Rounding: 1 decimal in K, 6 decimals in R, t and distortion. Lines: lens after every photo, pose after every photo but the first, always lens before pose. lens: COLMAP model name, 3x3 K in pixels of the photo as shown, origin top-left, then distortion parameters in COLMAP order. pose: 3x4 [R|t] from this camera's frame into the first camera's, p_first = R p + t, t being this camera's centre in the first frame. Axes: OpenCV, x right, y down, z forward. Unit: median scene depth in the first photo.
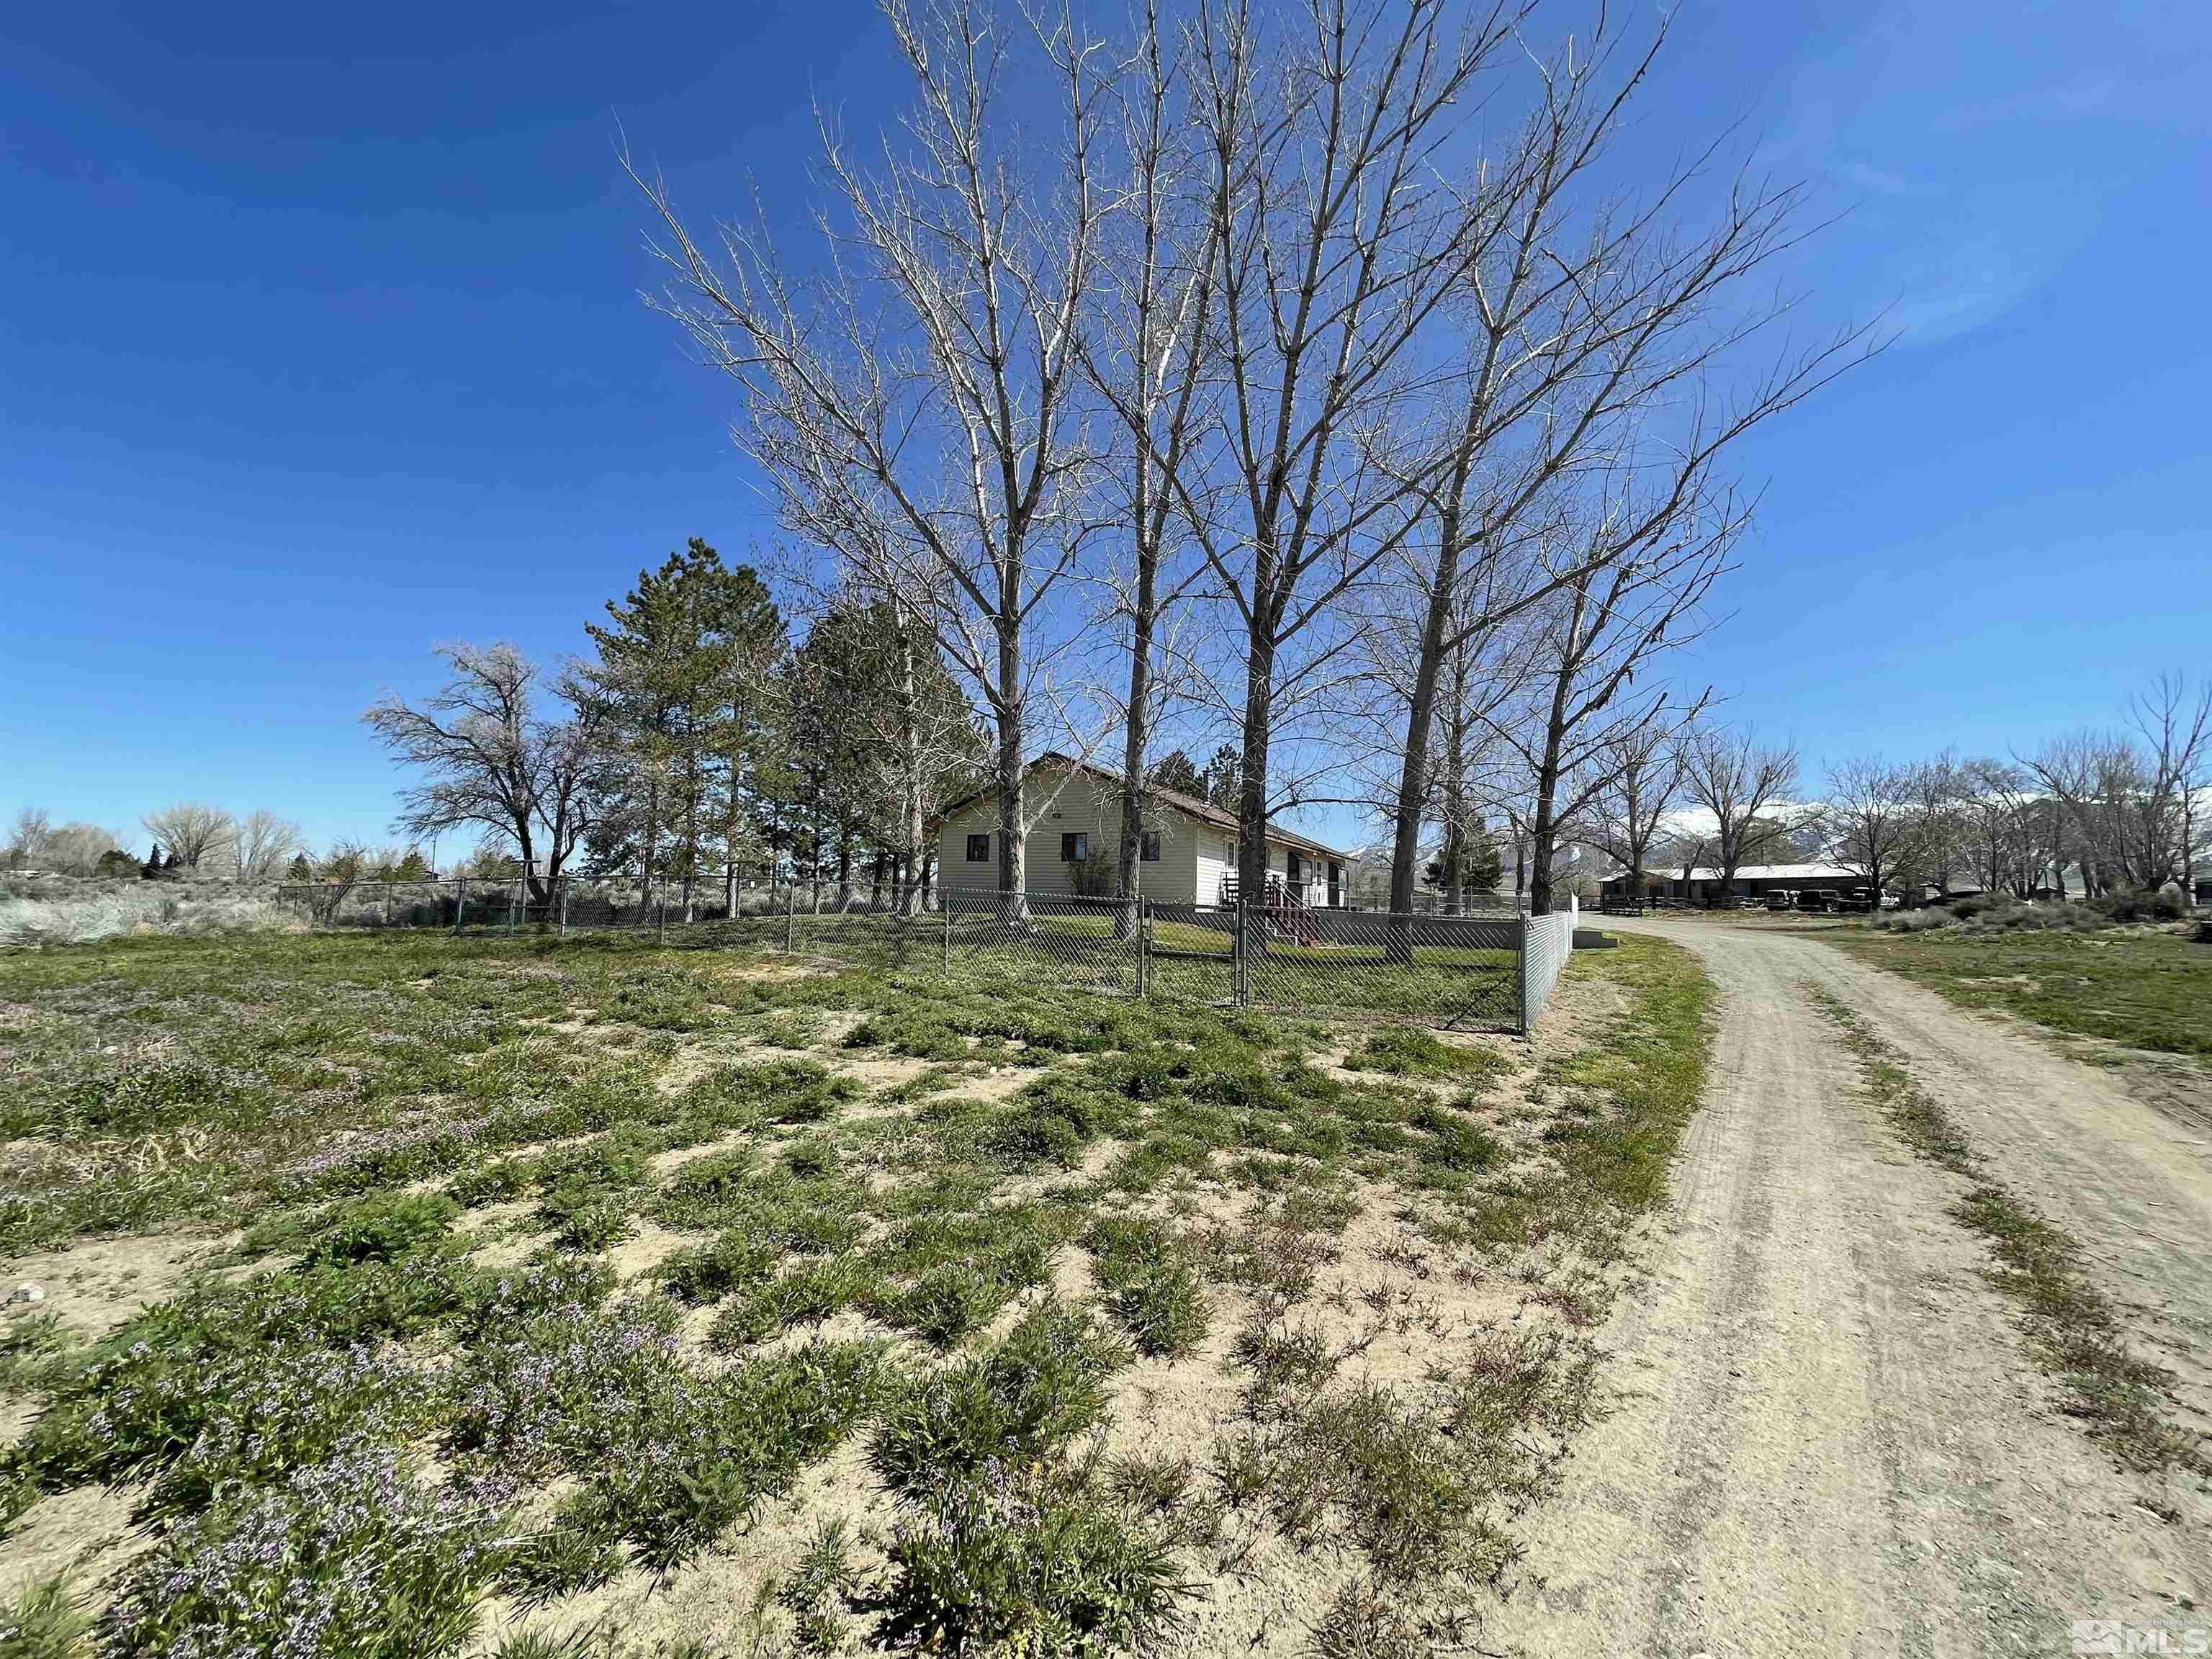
lens RADIAL K [[871.1, 0, 1103.0], [0, 871.1, 836.9], [0, 0, 1]] dist [-0.000538, -0.001183]
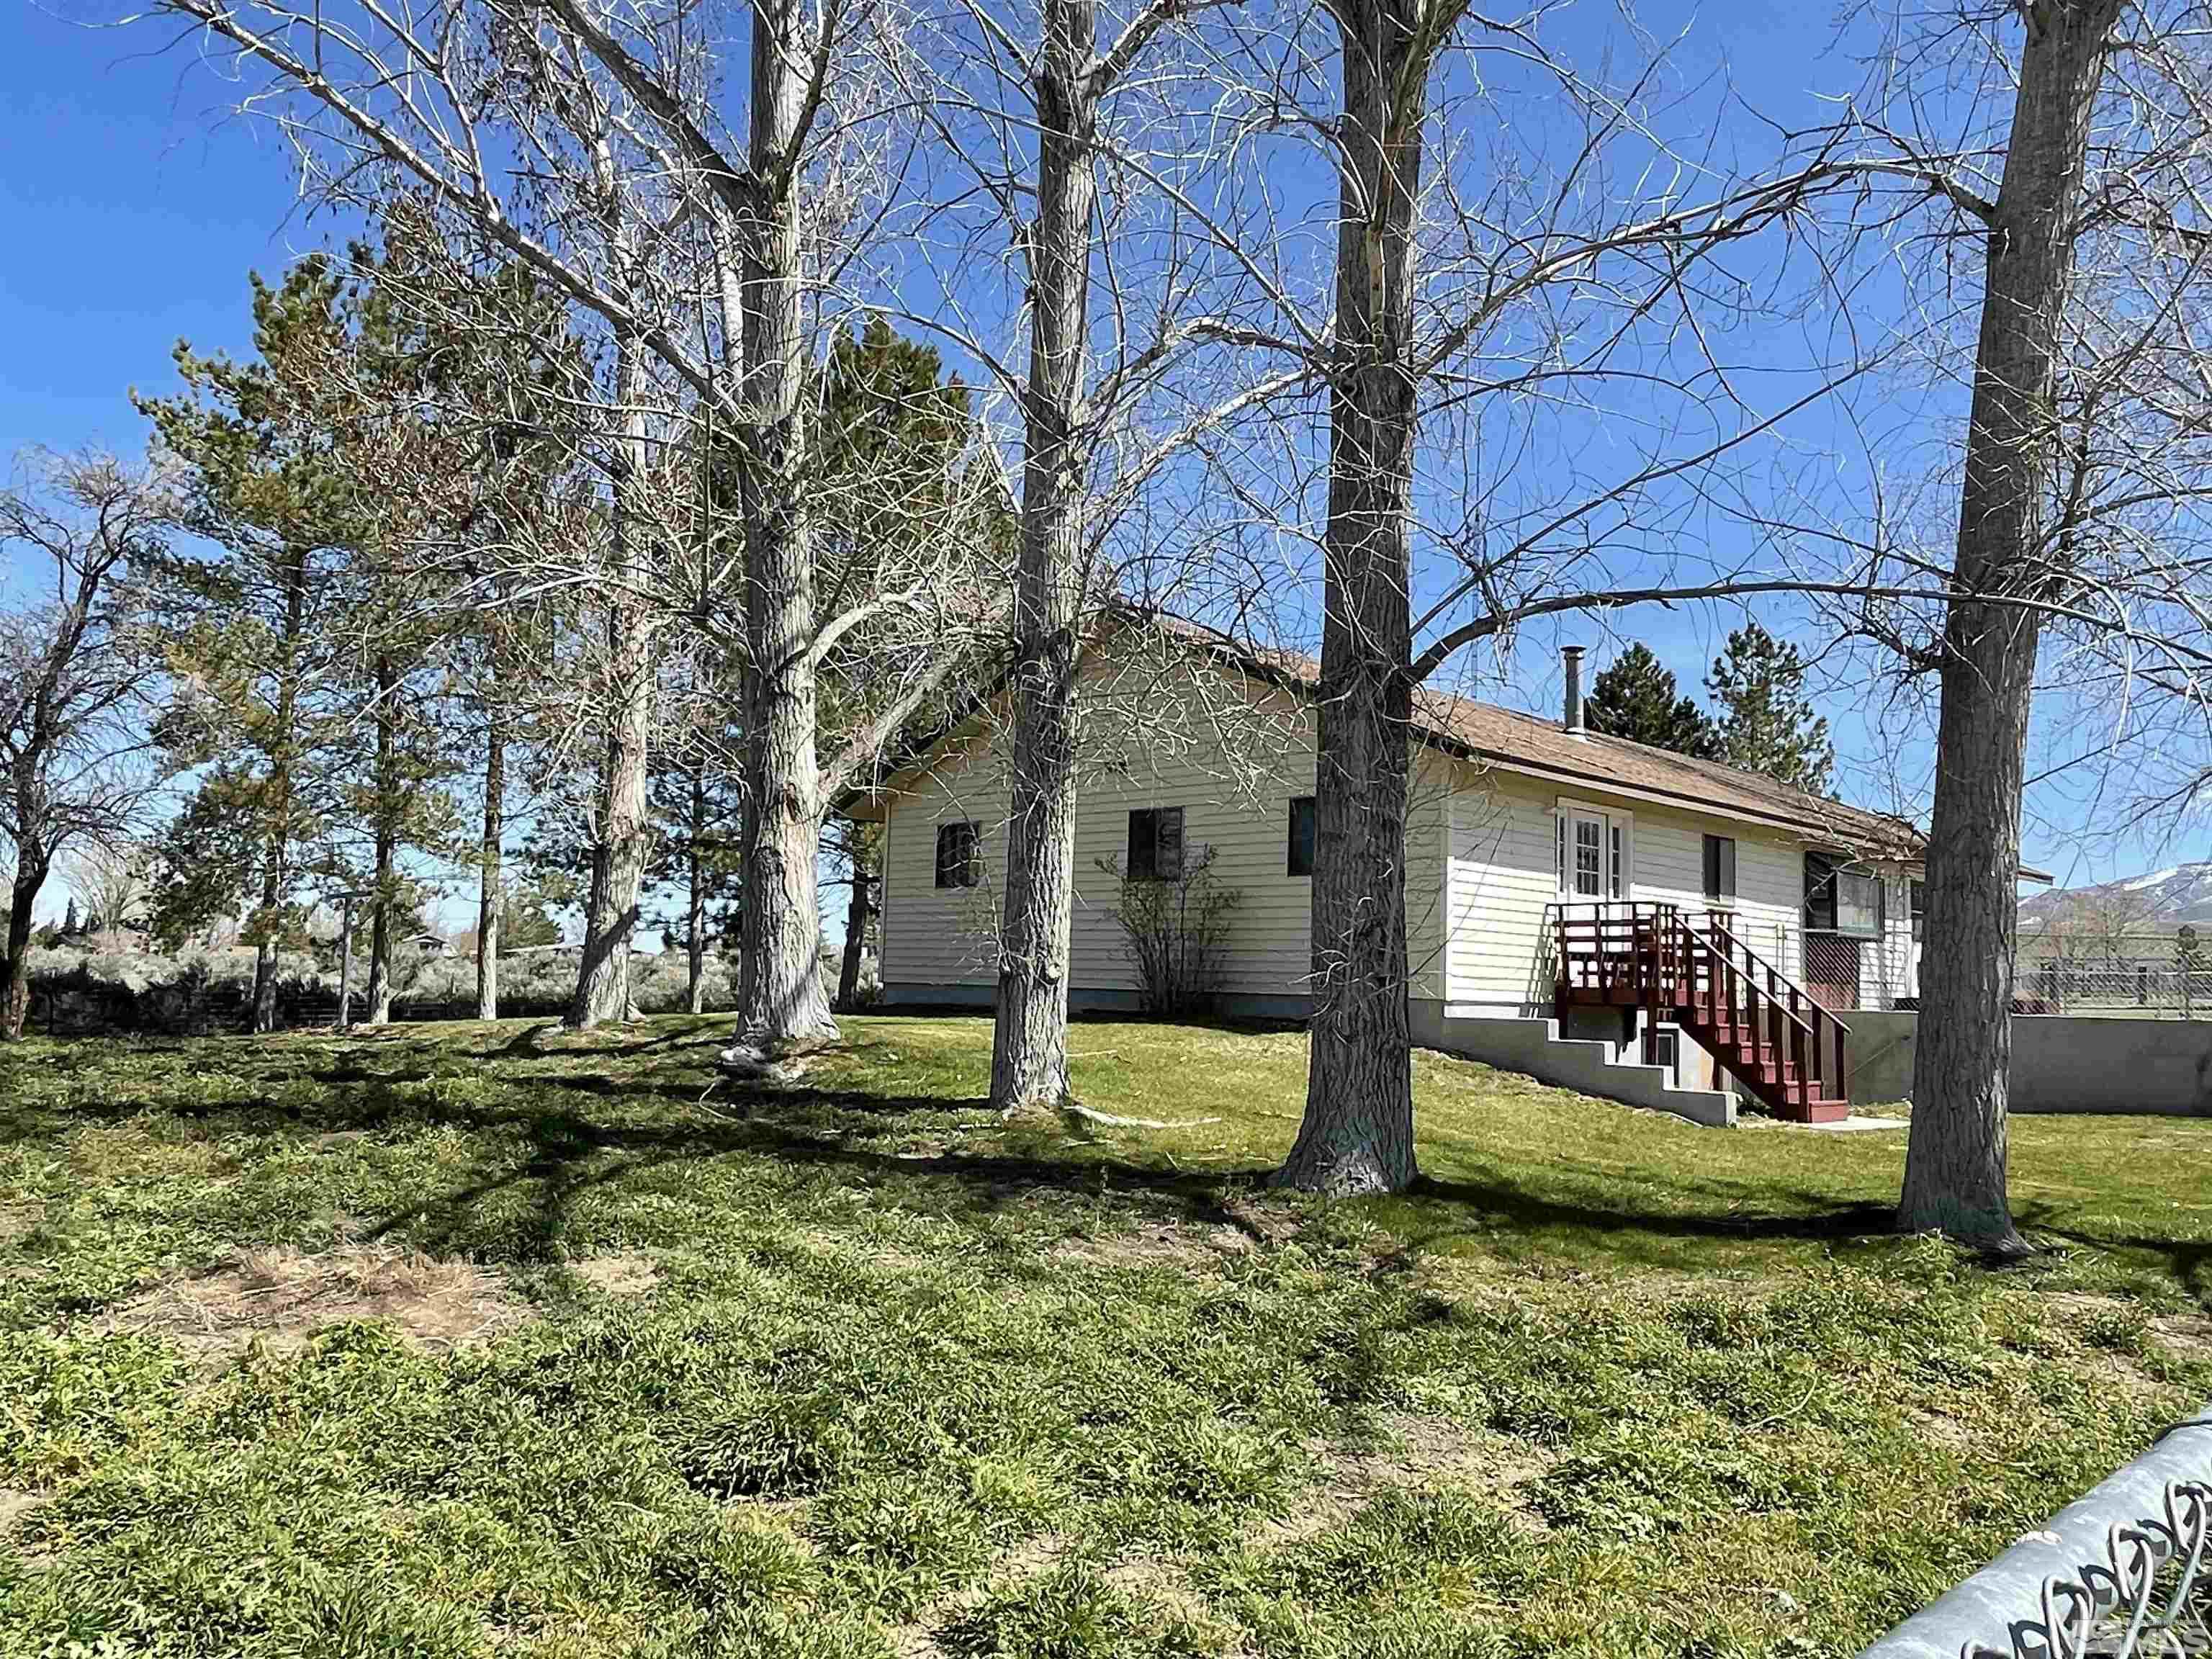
lens RADIAL K [[1600.5, 0, 1103.5], [0, 1600.5, 828.5], [0, 0, 1]] dist [-0.006845, -0.000618]
pose [[0.947943, -0.026133, -0.317367, 0.163325], [0.016640, 0.999330, -0.032585, 0.025603], [0.318006, 0.025608, 0.947743, 0.305575]]
